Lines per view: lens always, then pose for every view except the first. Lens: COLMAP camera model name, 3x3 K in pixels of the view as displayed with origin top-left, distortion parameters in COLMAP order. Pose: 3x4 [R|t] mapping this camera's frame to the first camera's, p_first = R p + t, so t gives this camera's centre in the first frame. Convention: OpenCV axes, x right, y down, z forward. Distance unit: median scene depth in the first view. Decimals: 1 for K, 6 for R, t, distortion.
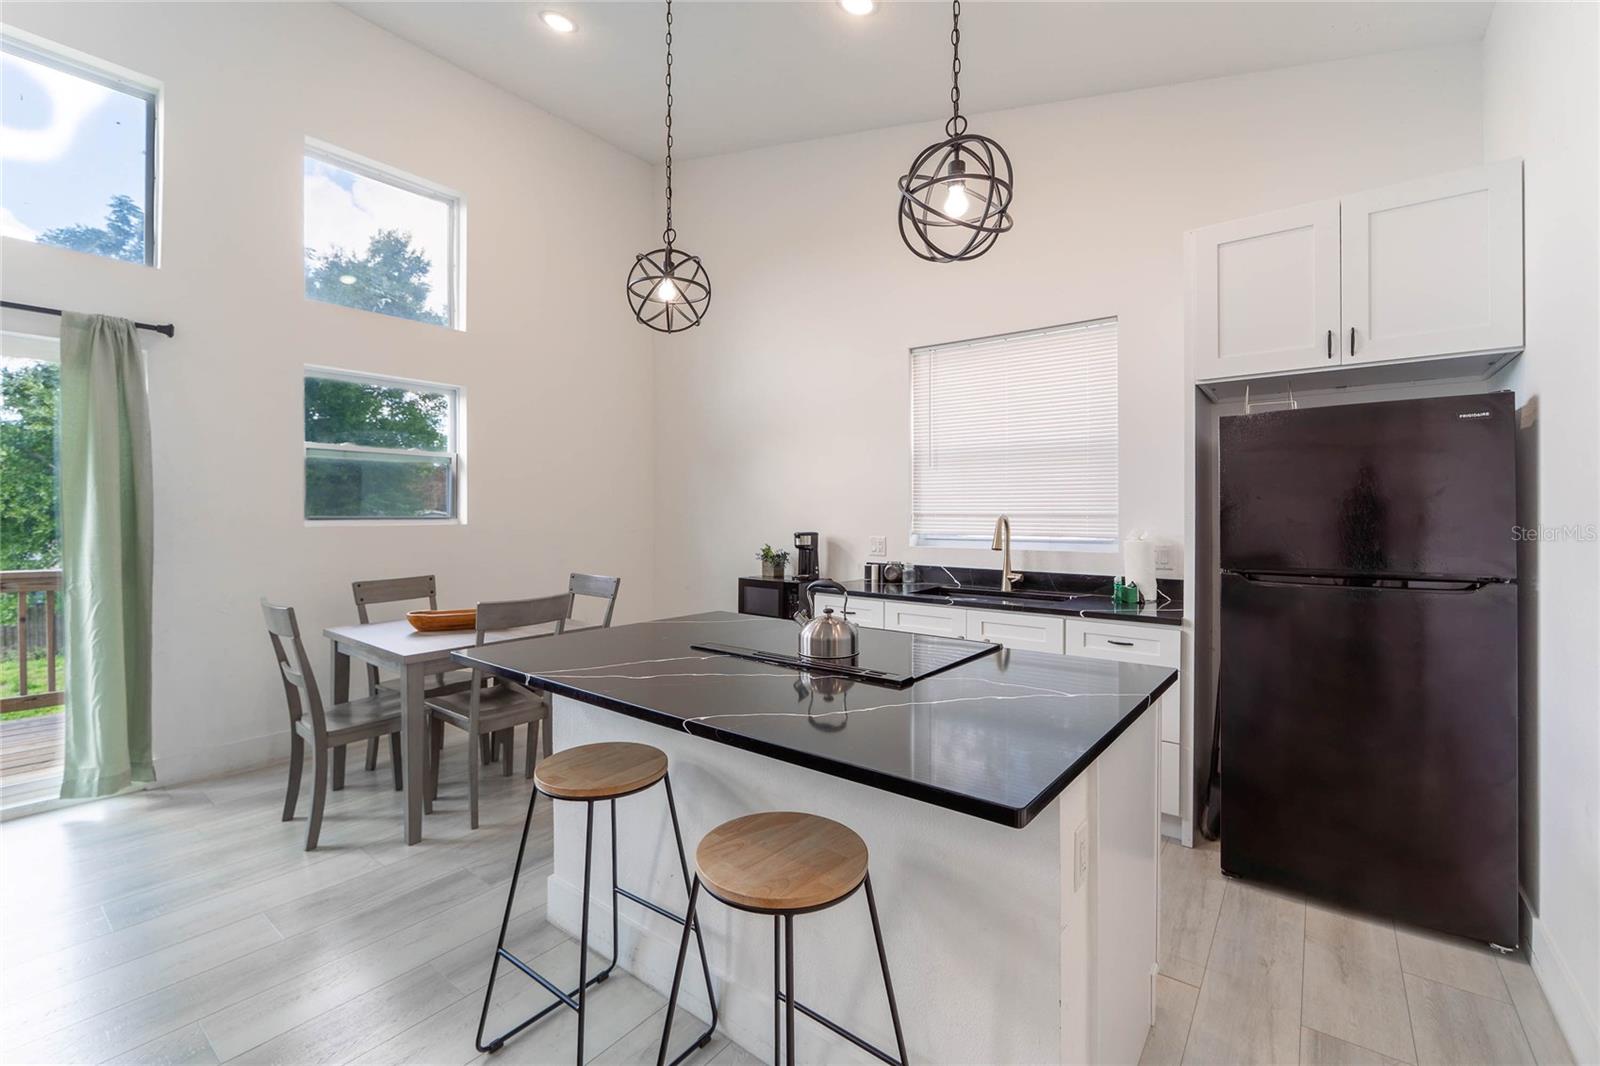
lens RADIAL K [[680.2, 0, 810.0], [0, 680.2, 526.9], [0, 0, 1]] dist [-0.005194, 0.000043]
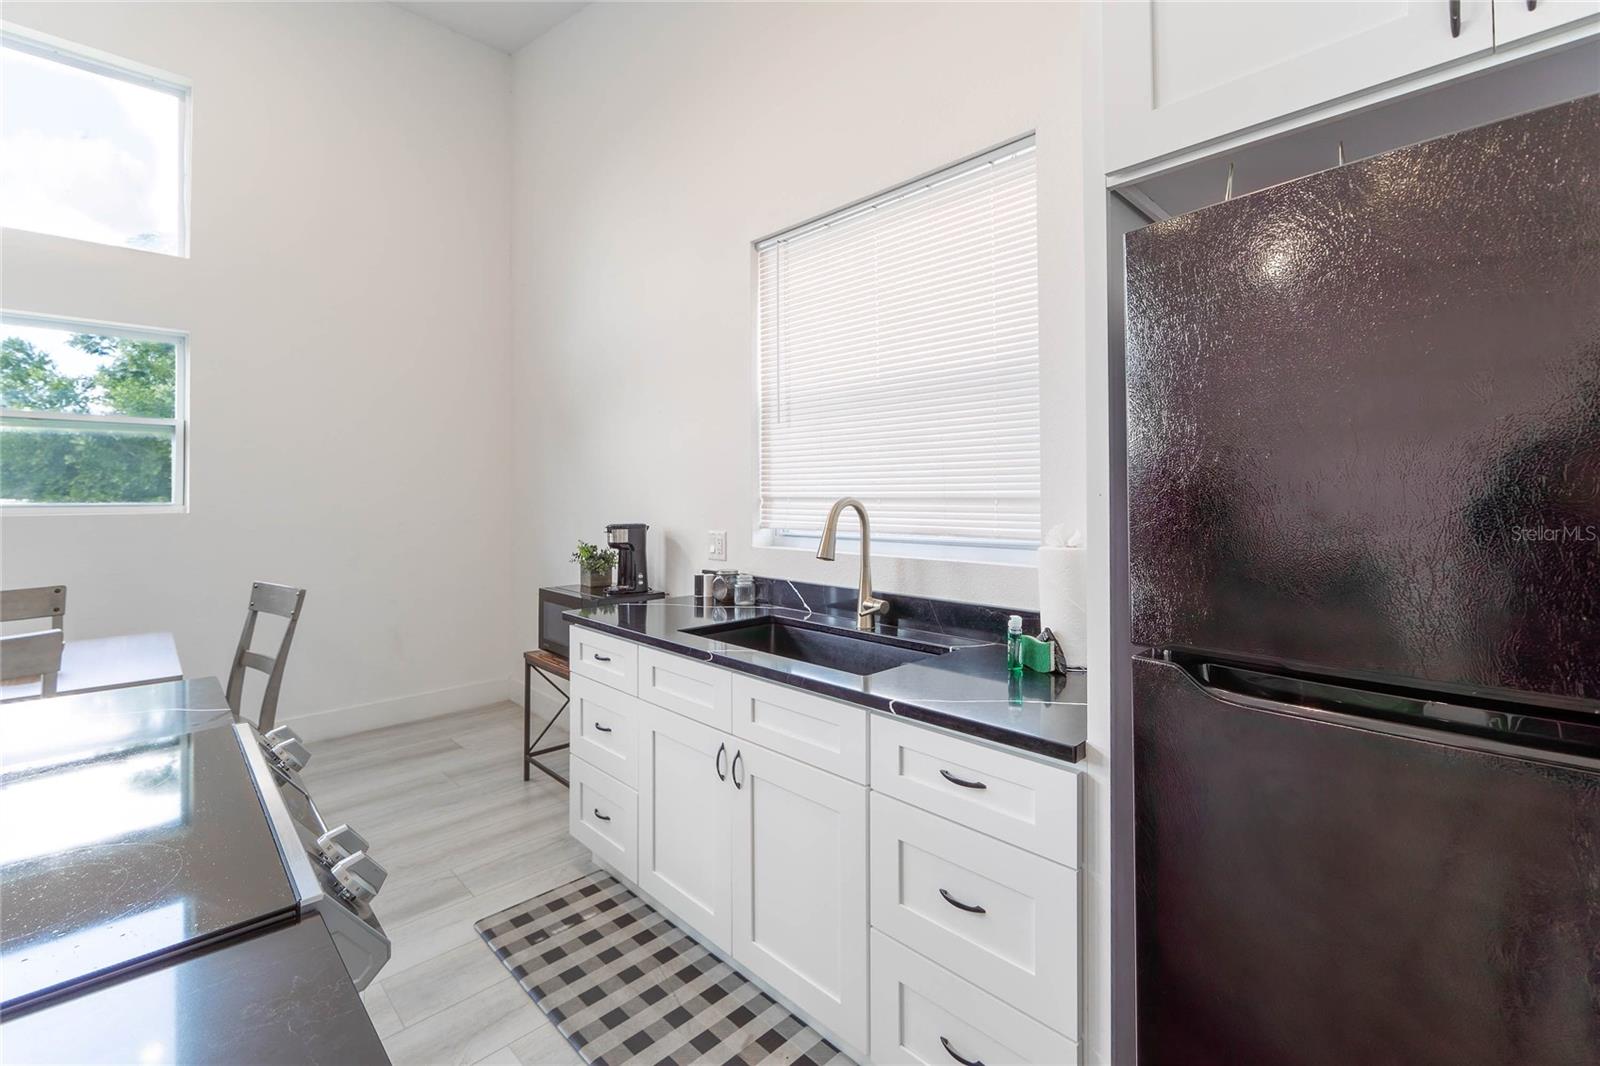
lens RADIAL K [[680.2, 0, 808.0], [0, 680.2, 496.0], [0, 0, 1]] dist [-0.005194, 0.000043]
pose [[0.988820, -0.003841, -0.149064, 0.299473], [0.000728, 0.999781, -0.020932, -0.006103], [0.149112, 0.020589, 0.988606, 0.375935]]
